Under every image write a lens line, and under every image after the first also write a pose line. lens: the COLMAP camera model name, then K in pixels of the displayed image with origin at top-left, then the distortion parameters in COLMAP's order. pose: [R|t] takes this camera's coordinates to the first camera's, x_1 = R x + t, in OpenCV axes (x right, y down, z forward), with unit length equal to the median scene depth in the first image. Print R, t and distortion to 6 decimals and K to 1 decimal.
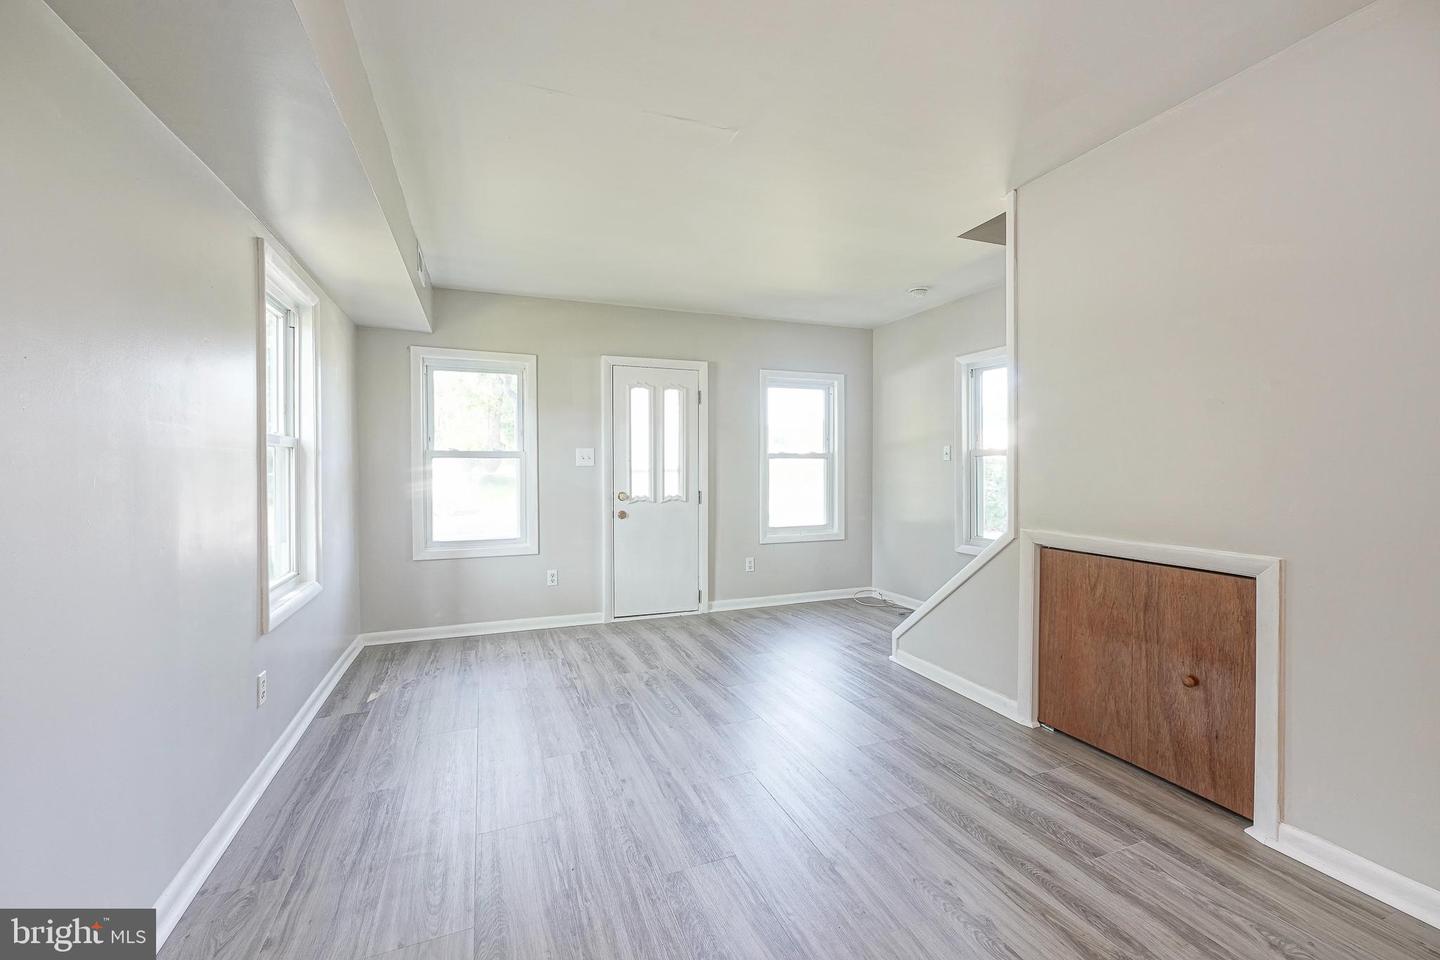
lens RADIAL K [[601.0, 0, 720.1], [0, 601.0, 460.7], [0, 0, 1]] dist [-0.000601, 0.000147]
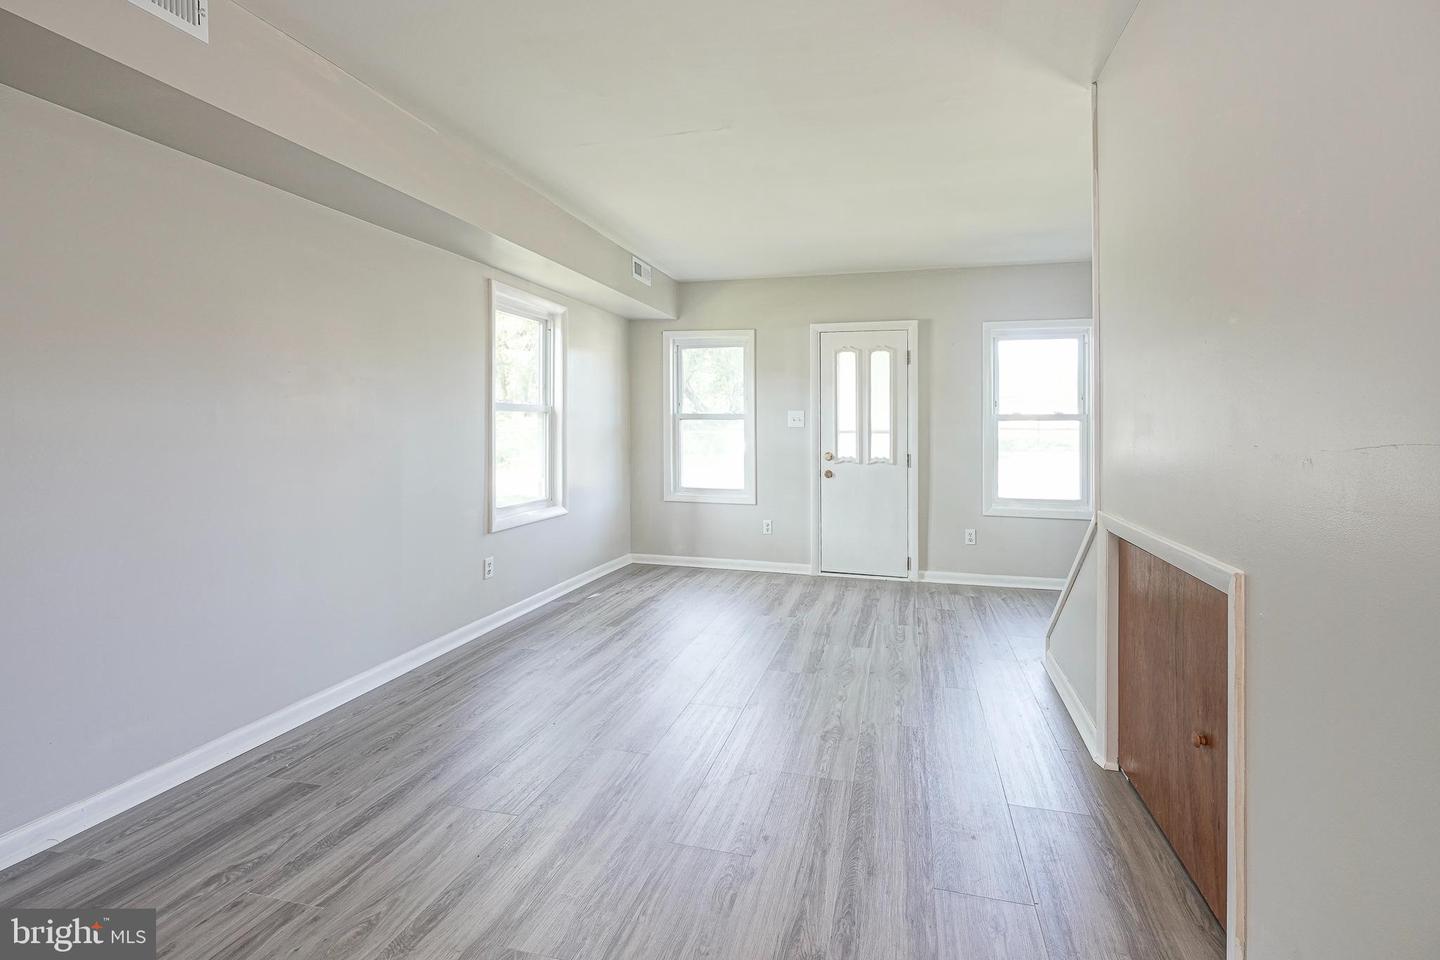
lens RADIAL K [[612.8, 0, 745.2], [0, 612.8, 417.4], [0, 0, 1]] dist [-0.001178, -0.000303]
pose [[0.812256, -0.001489, -0.583300, 0.342463], [-0.004053, 0.999958, -0.008197, 0.000662], [0.583287, 0.009022, 0.812216, 0.048070]]
